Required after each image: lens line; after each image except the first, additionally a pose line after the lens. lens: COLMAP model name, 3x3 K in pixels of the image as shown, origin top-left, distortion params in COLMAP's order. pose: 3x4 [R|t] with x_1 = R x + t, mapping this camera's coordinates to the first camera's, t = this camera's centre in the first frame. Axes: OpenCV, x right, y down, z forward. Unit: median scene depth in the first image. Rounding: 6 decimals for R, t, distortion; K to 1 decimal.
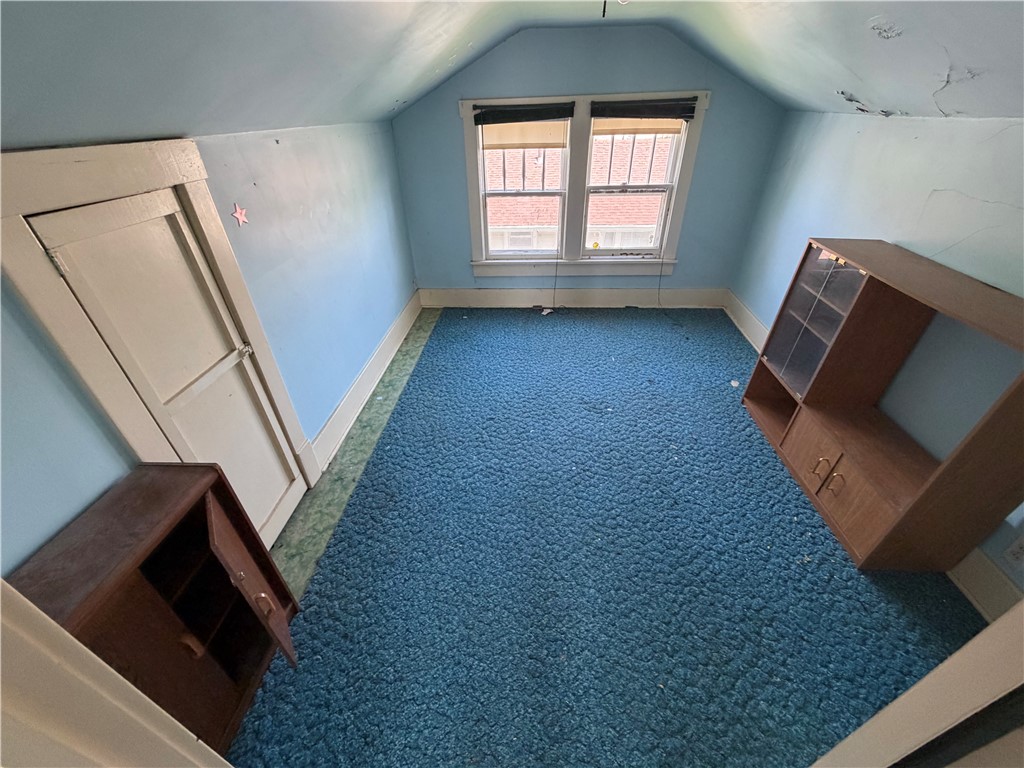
lens RADIAL K [[409.1, 0, 507.4], [0, 409.1, 386.0], [0, 0, 1]] dist [-0.000605, -0.000271]
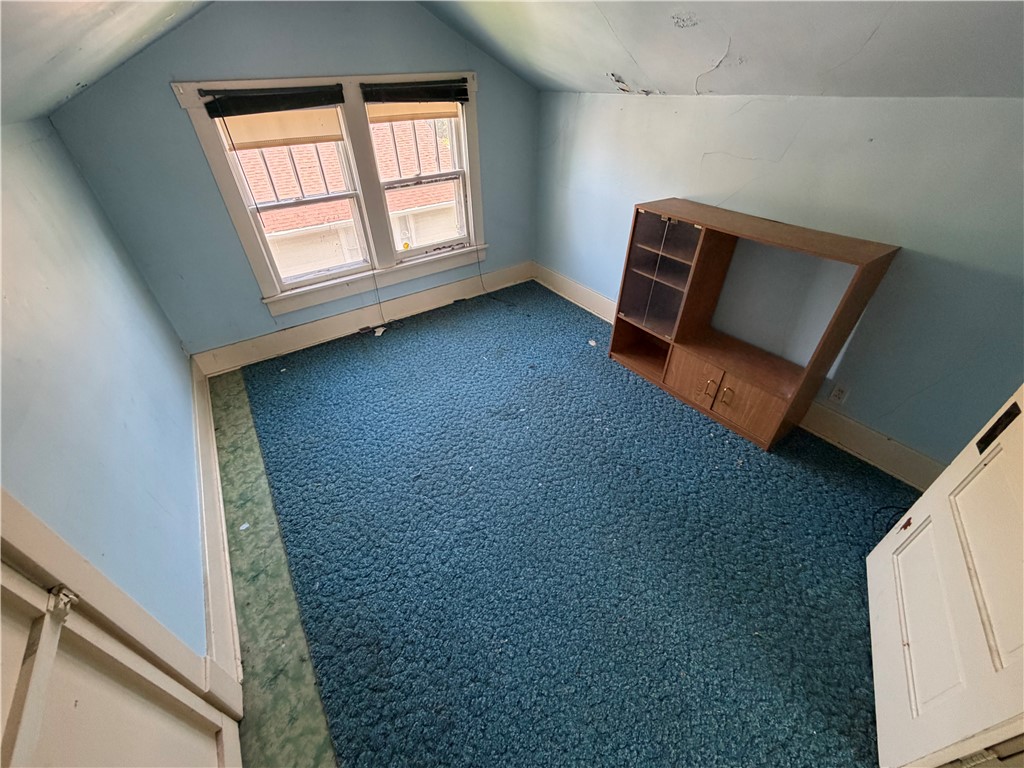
lens RADIAL K [[409.1, 0, 505.9], [0, 409.1, 385.9], [0, 0, 1]] dist [-0.000605, -0.000271]
pose [[0.789982, -0.366886, 0.491247, -0.240792], [0.352322, 0.927356, 0.126018, -0.134402], [-0.501795, 0.073525, 0.861856, 0.191414]]
